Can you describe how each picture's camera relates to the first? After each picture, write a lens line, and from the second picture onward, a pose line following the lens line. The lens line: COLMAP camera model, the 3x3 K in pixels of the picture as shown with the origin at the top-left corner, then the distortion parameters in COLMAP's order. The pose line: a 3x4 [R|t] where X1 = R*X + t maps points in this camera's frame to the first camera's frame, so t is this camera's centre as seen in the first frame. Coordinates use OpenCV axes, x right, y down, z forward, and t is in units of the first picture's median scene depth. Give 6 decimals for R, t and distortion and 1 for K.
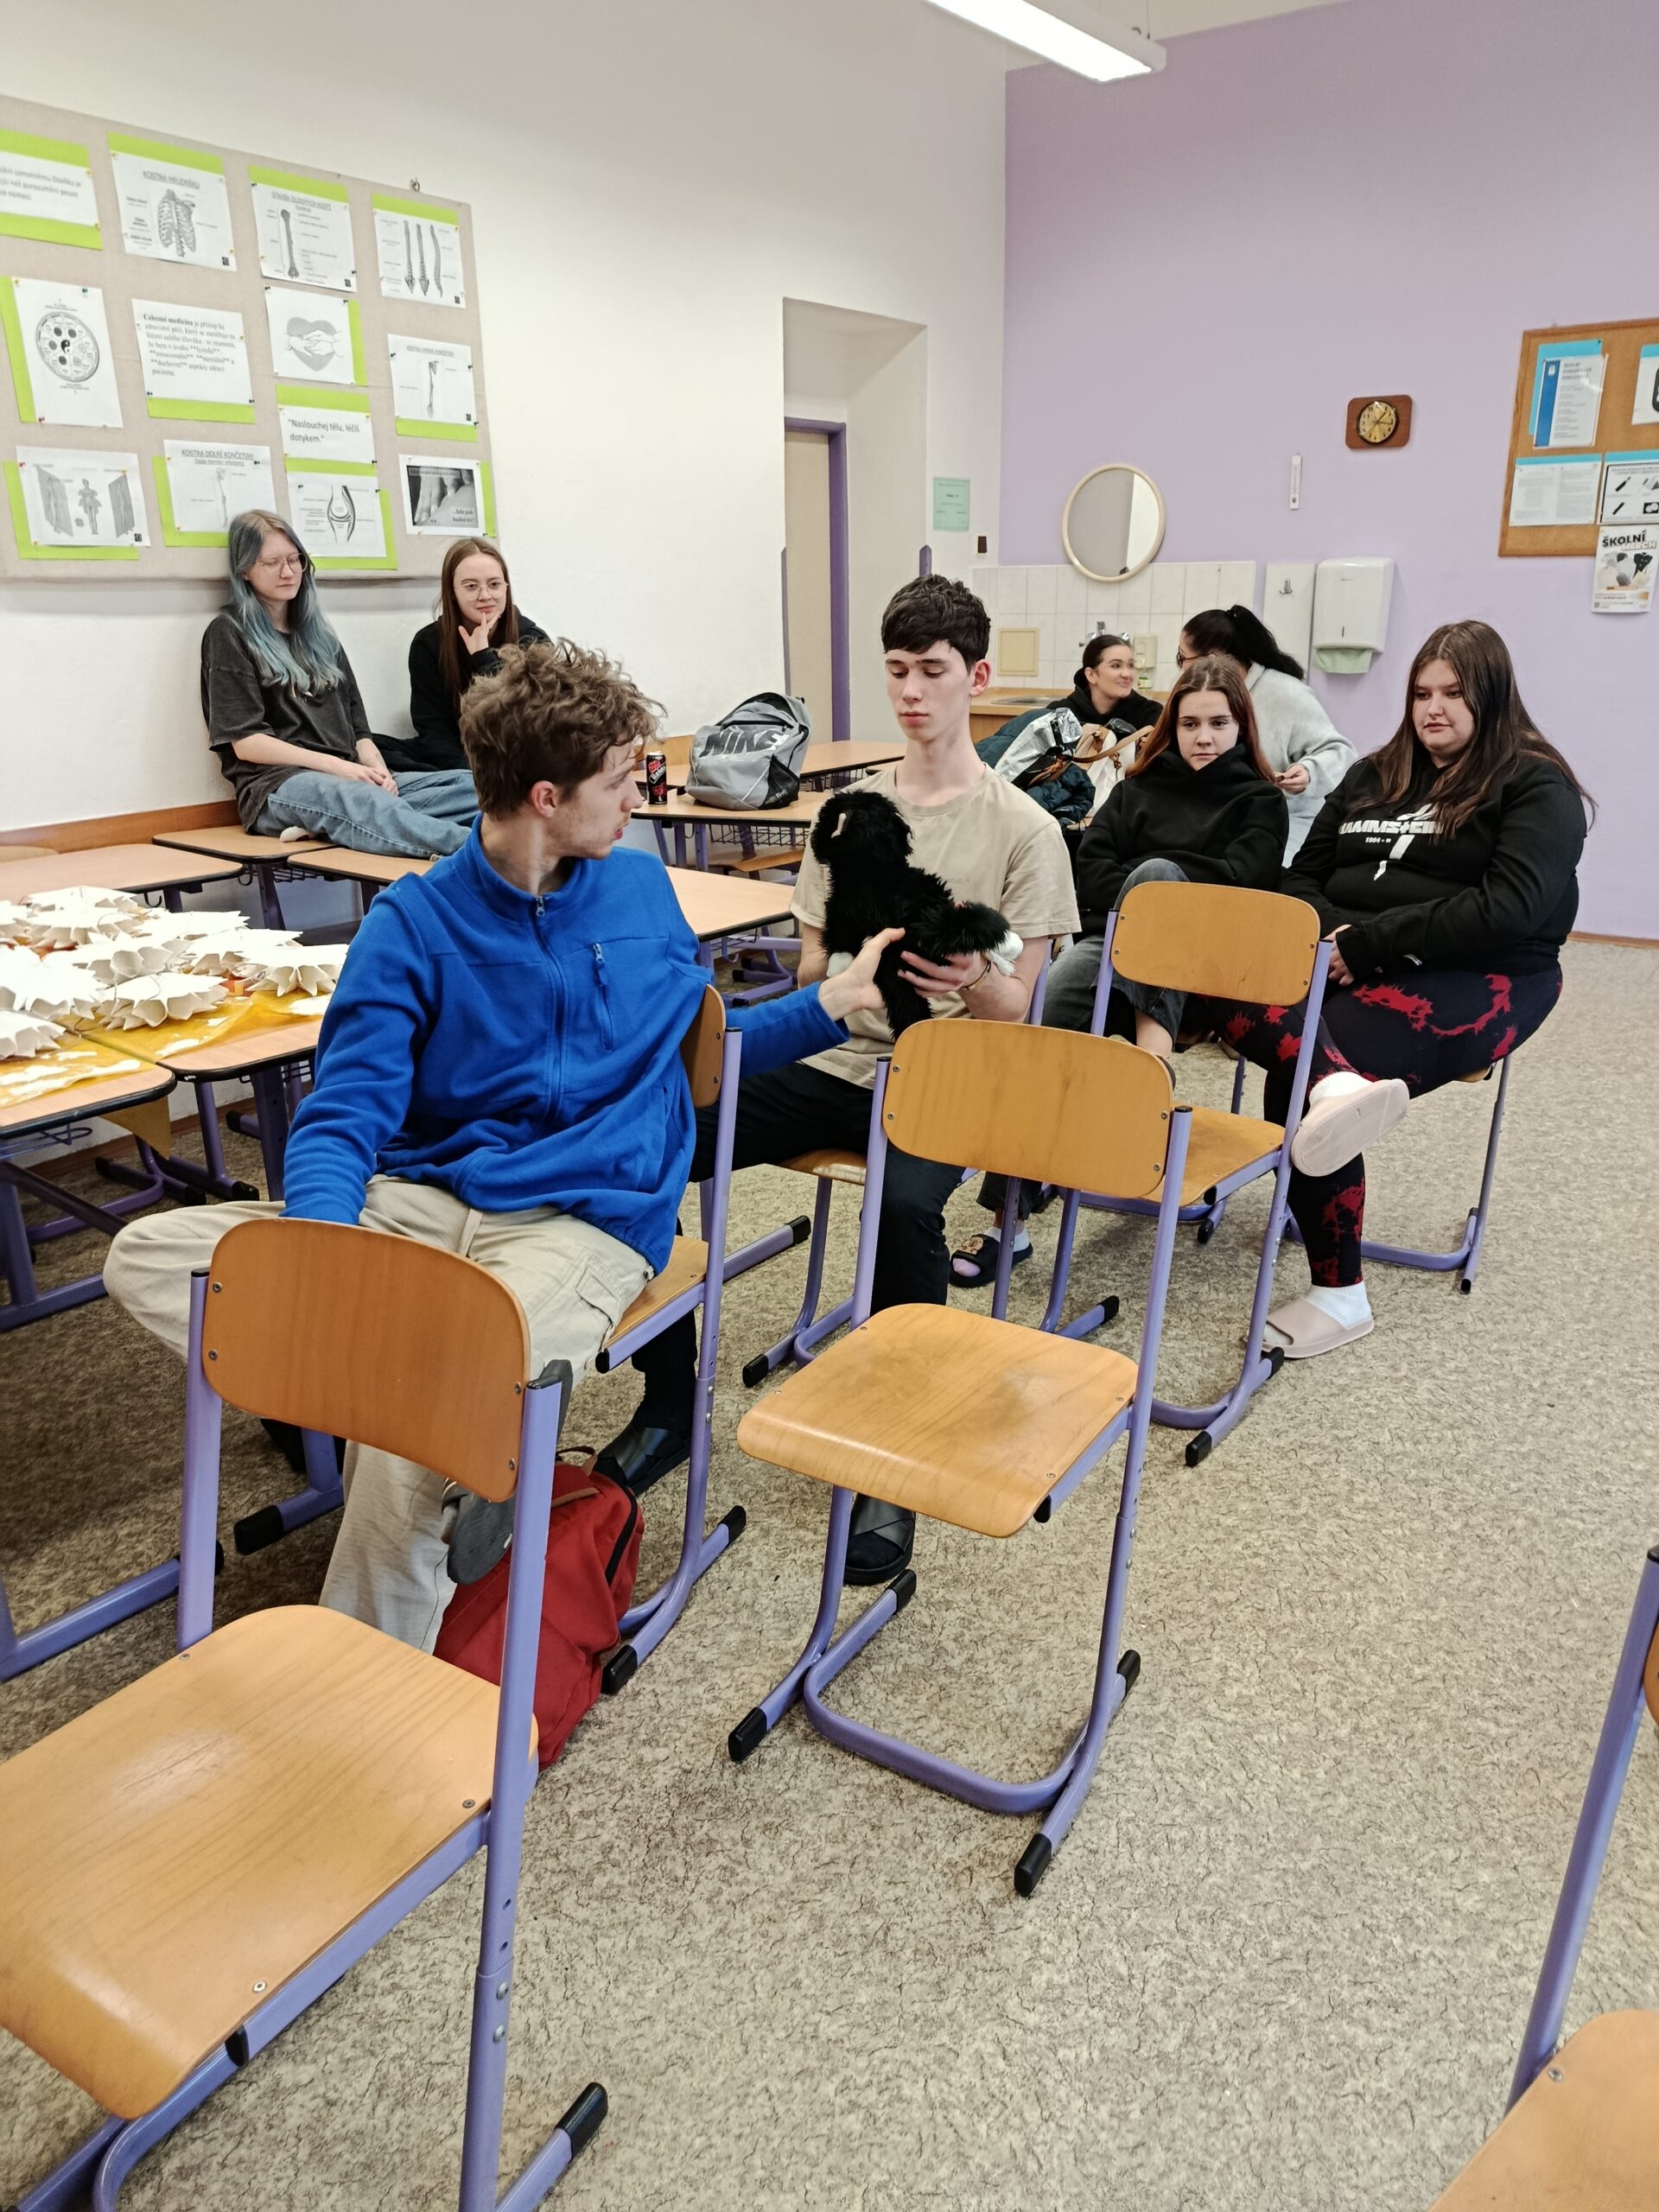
lens RADIAL K [[1518.9, 0, 831.2], [0, 1518.9, 1106.1], [0, 0, 1]] dist [0.039211, -0.045565]
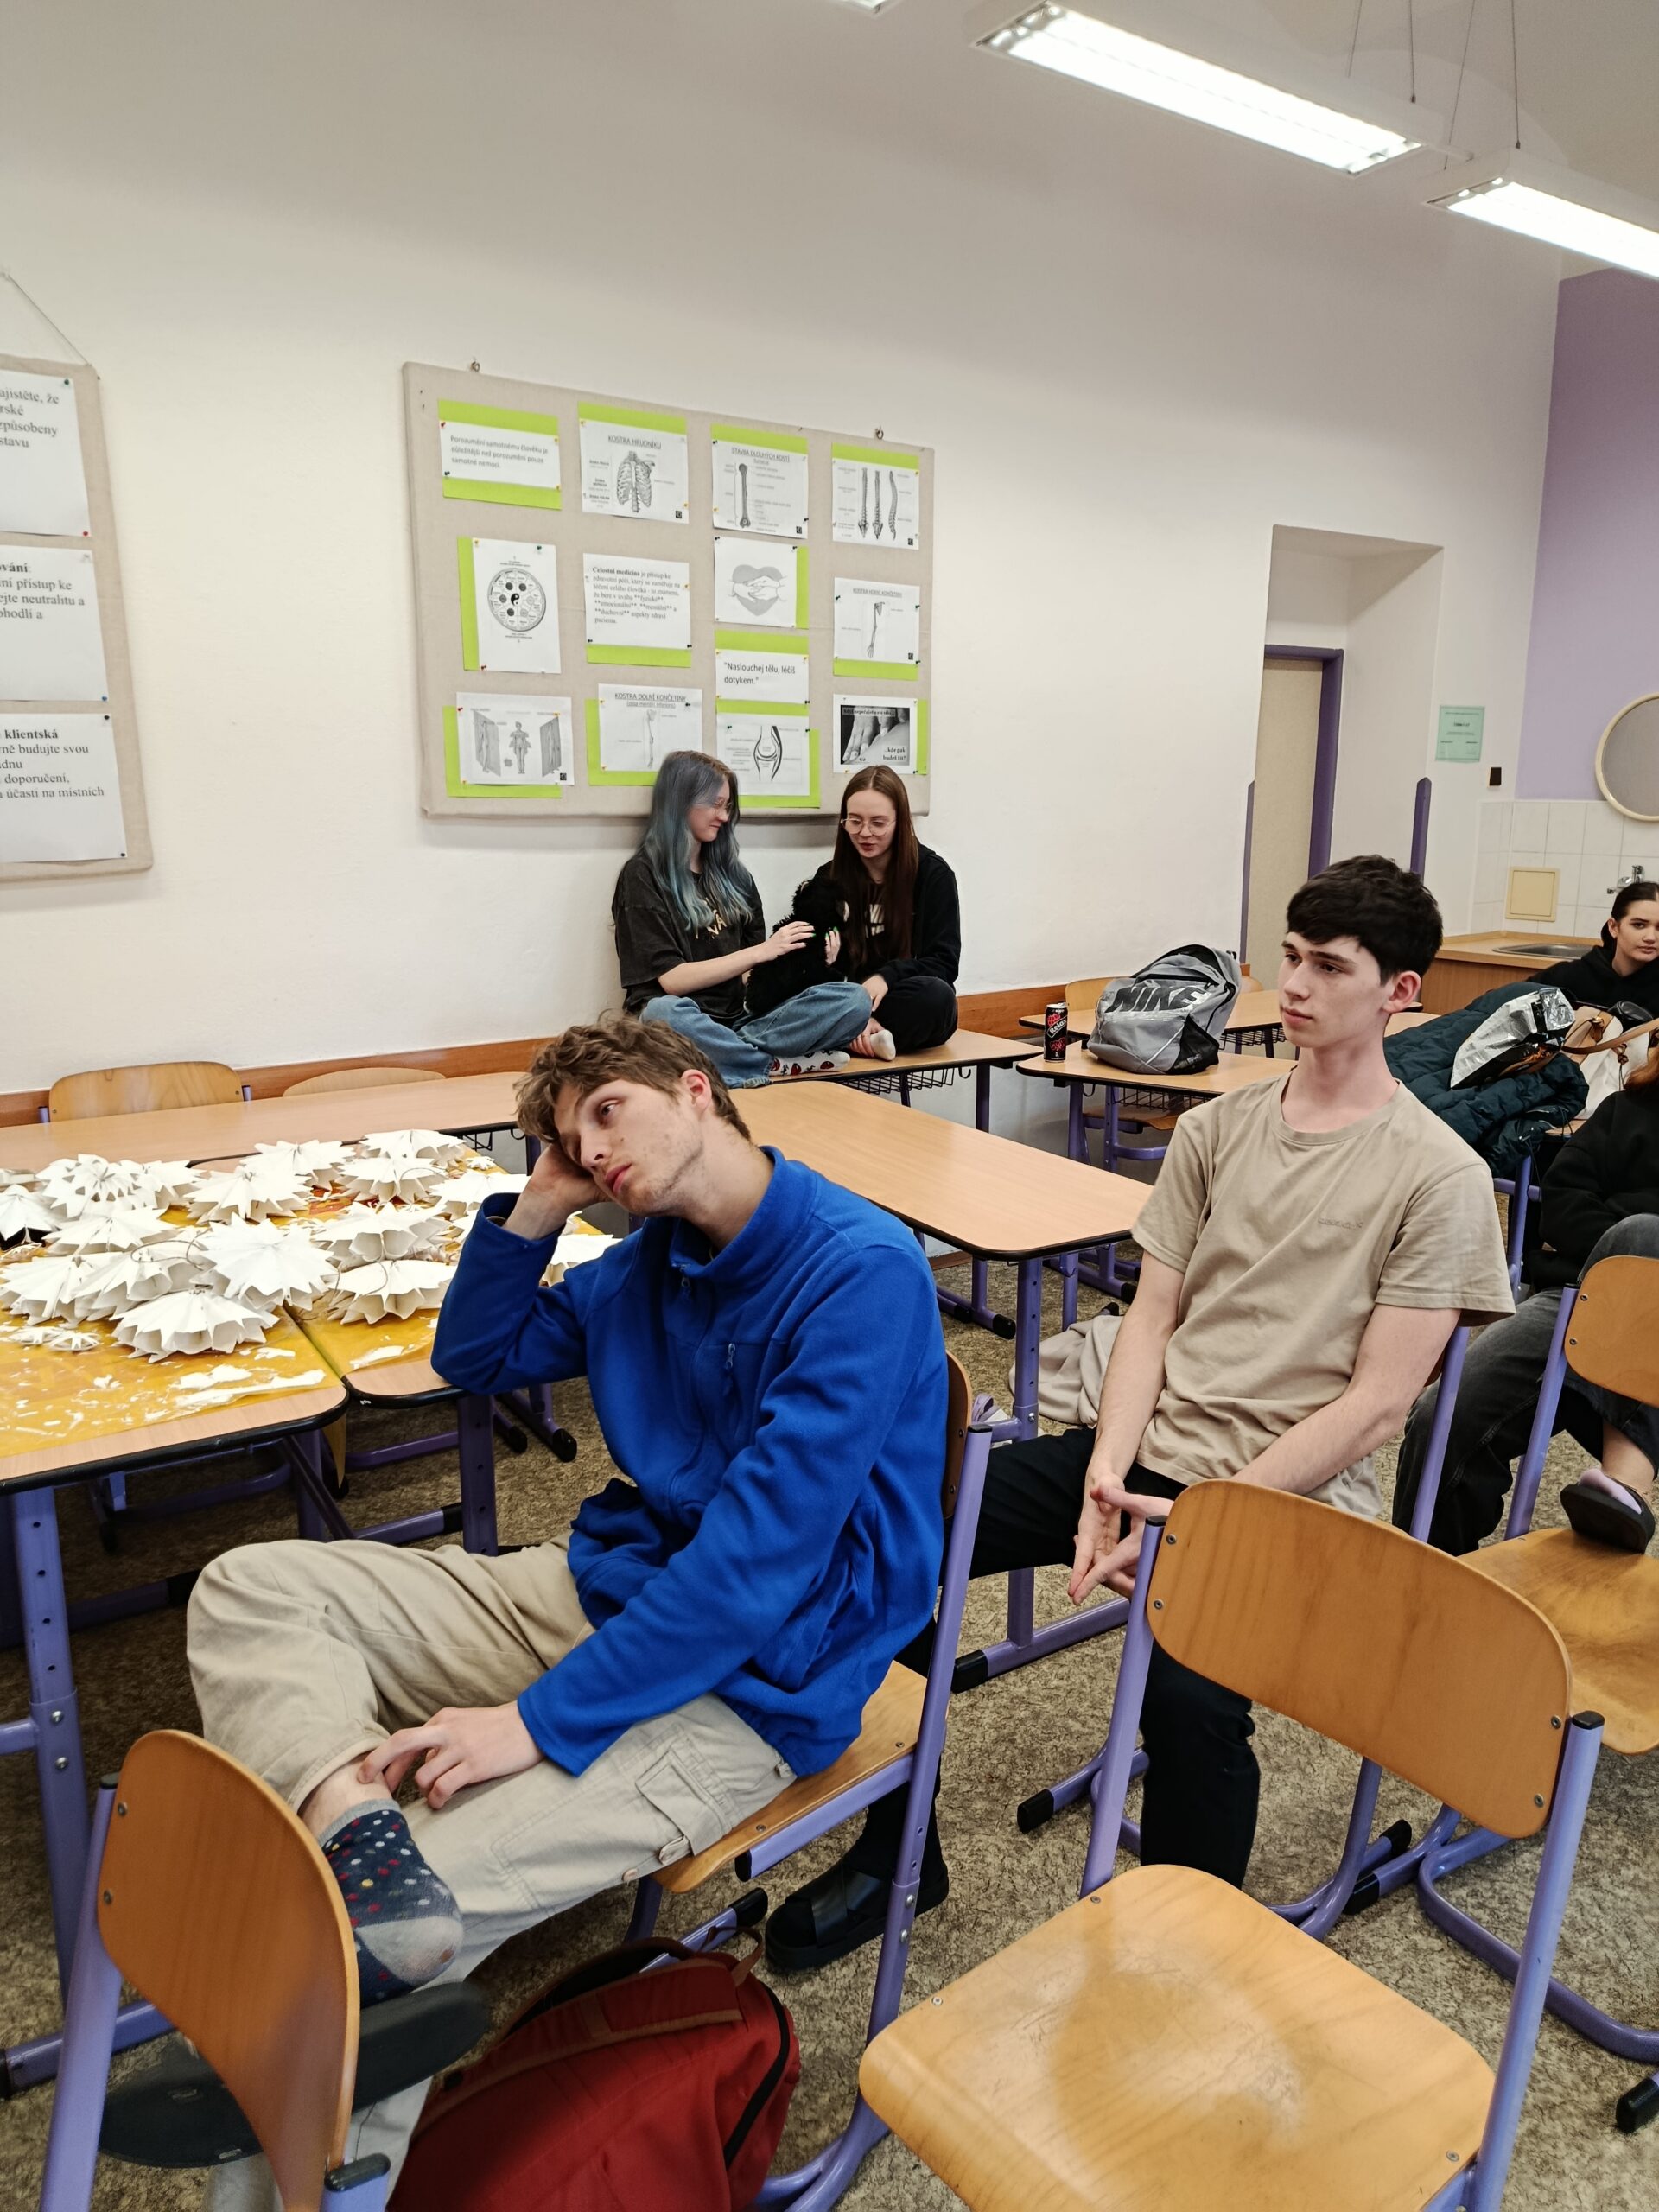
lens RADIAL K [[1518.9, 0, 840.3], [0, 1518.9, 1111.0], [0, 0, 1]] dist [0.039211, -0.045565]
pose [[0.947036, 0.082538, -0.310338, 0.050795], [-0.119453, 0.987600, -0.101863, -0.066387], [0.298082, 0.133539, 0.945153, 0.119670]]
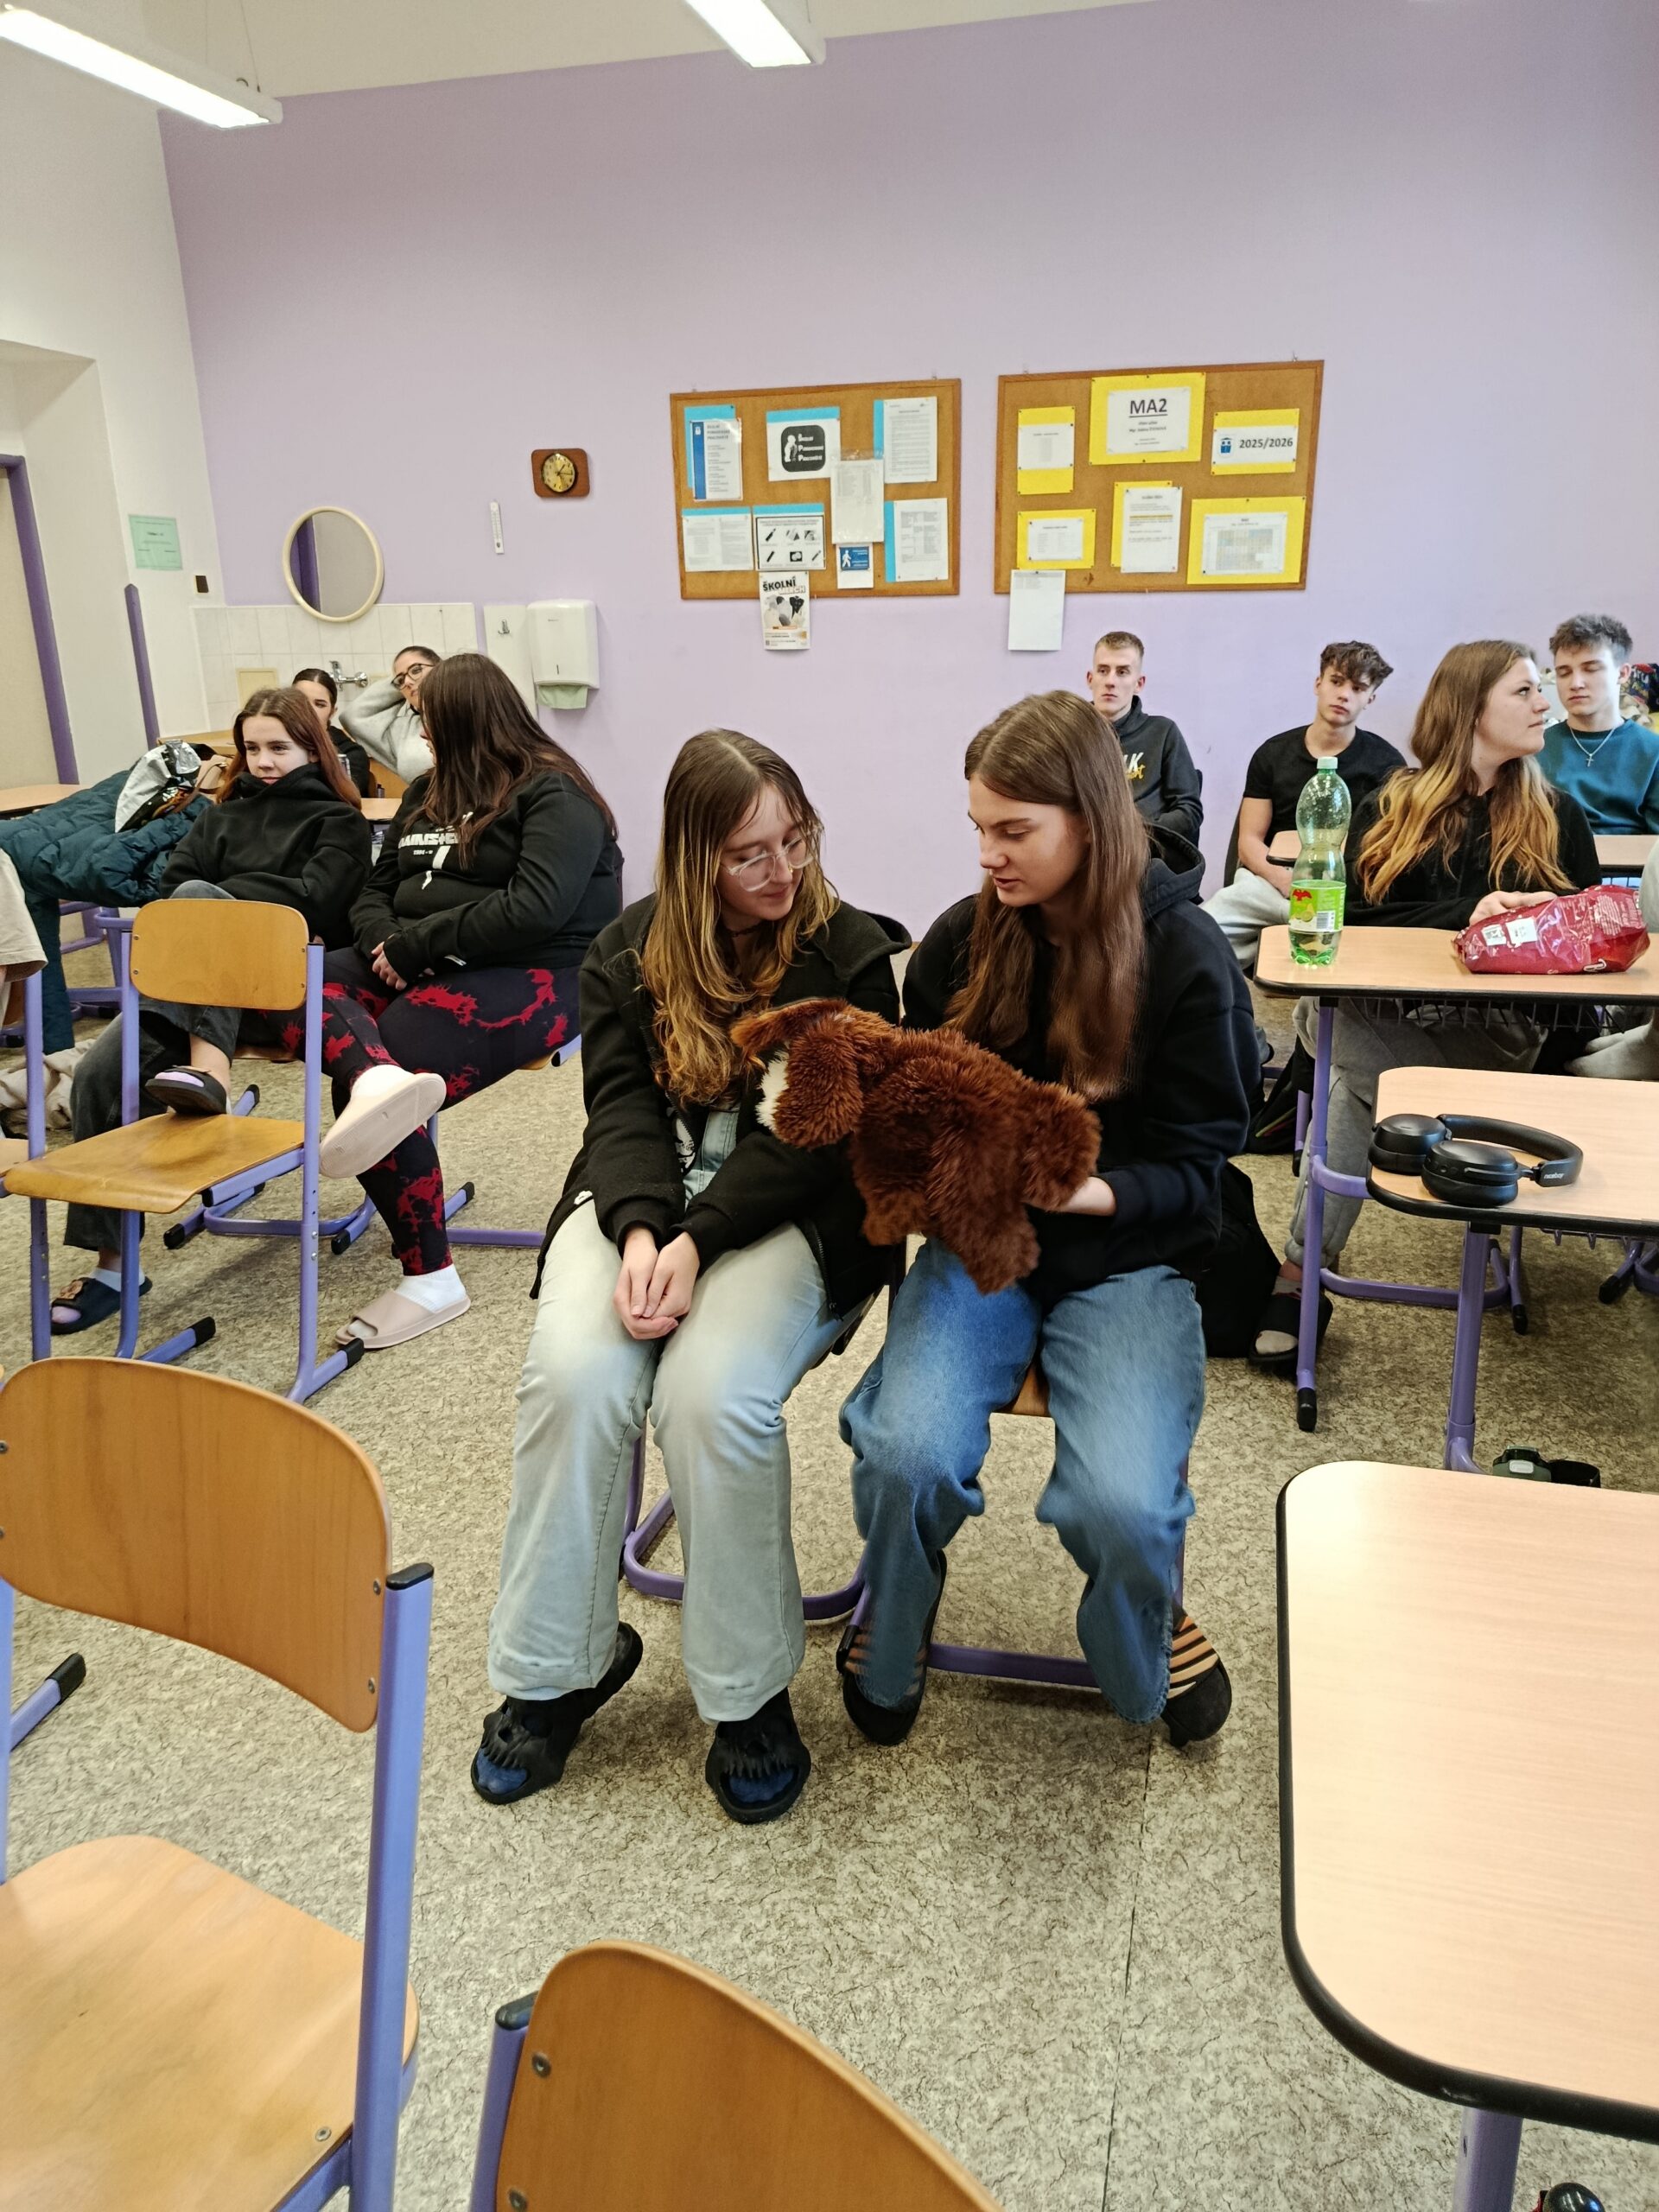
lens RADIAL K [[1518.9, 0, 836.8], [0, 1518.9, 1111.9], [0, 0, 1]] dist [0.039211, -0.045565]
pose [[0.935640, -0.108954, 0.335720, 0.192749], [0.117723, 0.993029, -0.005815, 0.035221], [-0.332746, 0.044963, 0.941944, -0.068358]]
